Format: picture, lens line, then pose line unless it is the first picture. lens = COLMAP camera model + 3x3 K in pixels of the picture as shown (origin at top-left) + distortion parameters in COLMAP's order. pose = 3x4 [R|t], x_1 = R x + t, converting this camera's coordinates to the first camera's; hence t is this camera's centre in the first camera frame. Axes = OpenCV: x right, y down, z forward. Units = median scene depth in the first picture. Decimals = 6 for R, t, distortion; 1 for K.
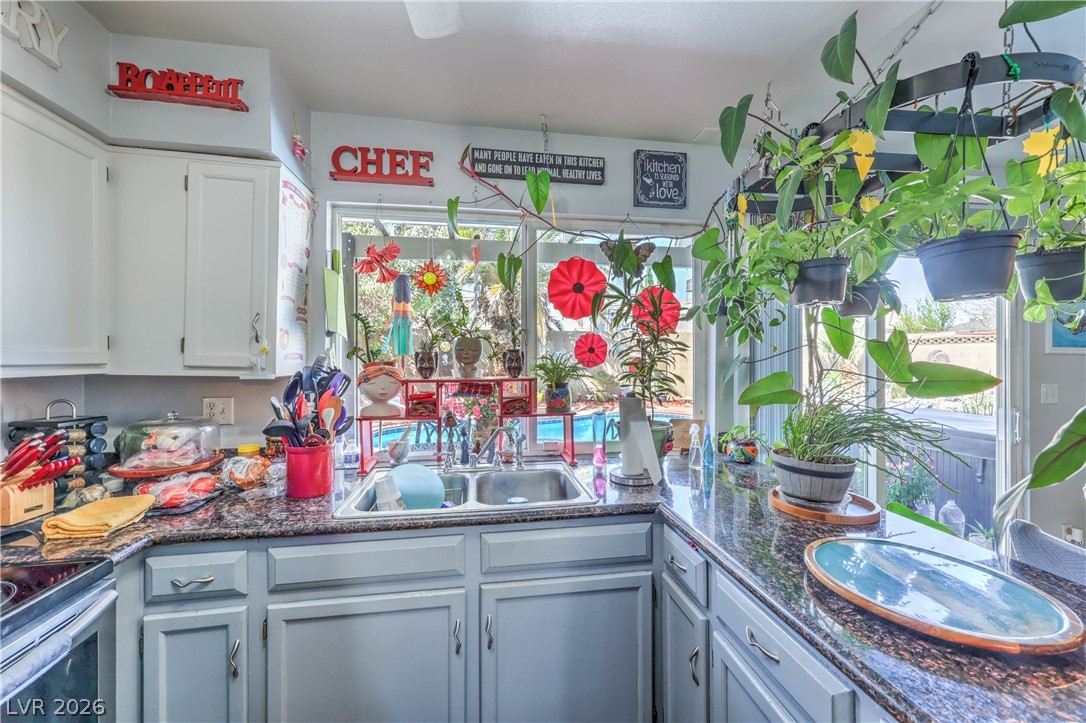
lens RADIAL K [[434.5, 0, 540.1], [0, 434.5, 359.4], [0, 0, 1]] dist [0.004220, 0.001101]
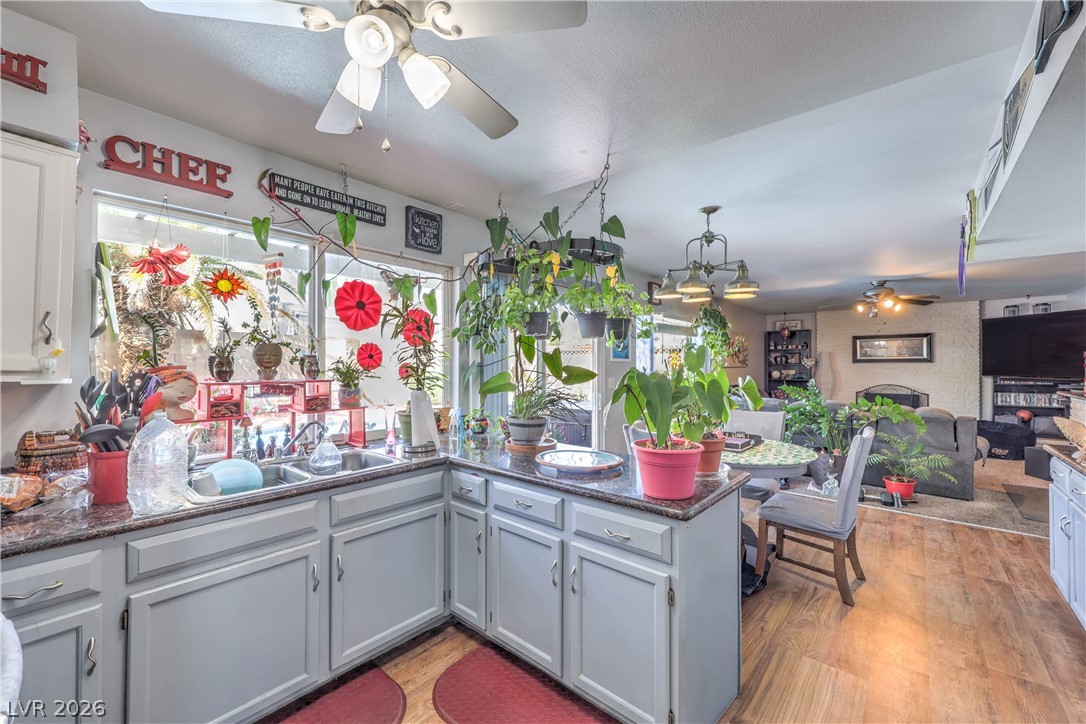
lens RADIAL K [[434.5, 0, 537.6], [0, 434.5, 364.7], [0, 0, 1]] dist [0.004220, 0.001101]
pose [[0.766531, 0.001385, 0.642206, -0.419432], [-0.000380, 0.999998, -0.001703, 0.005701], [-0.642207, 0.001062, 0.766530, -0.340013]]
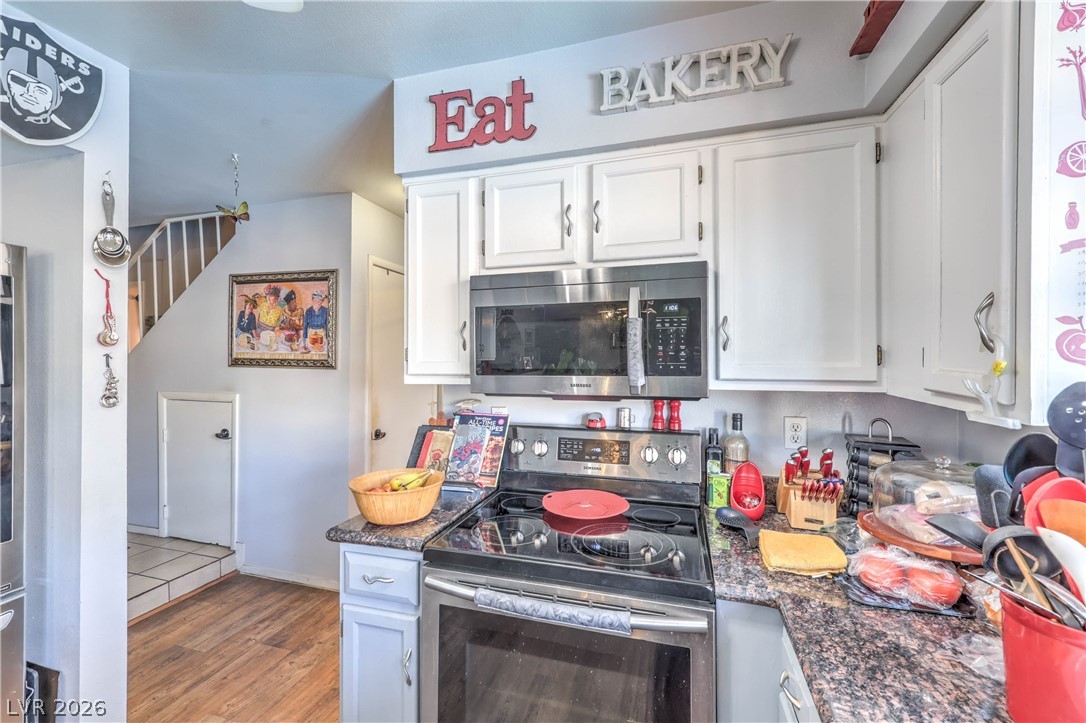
lens RADIAL K [[434.5, 0, 545.2], [0, 434.5, 362.5], [0, 0, 1]] dist [0.004220, 0.001101]
pose [[-0.416617, -0.003141, -0.909077, 0.017422], [-0.007099, 0.999975, -0.000201, -0.018652], [0.909054, 0.006370, -0.416629, 0.695407]]
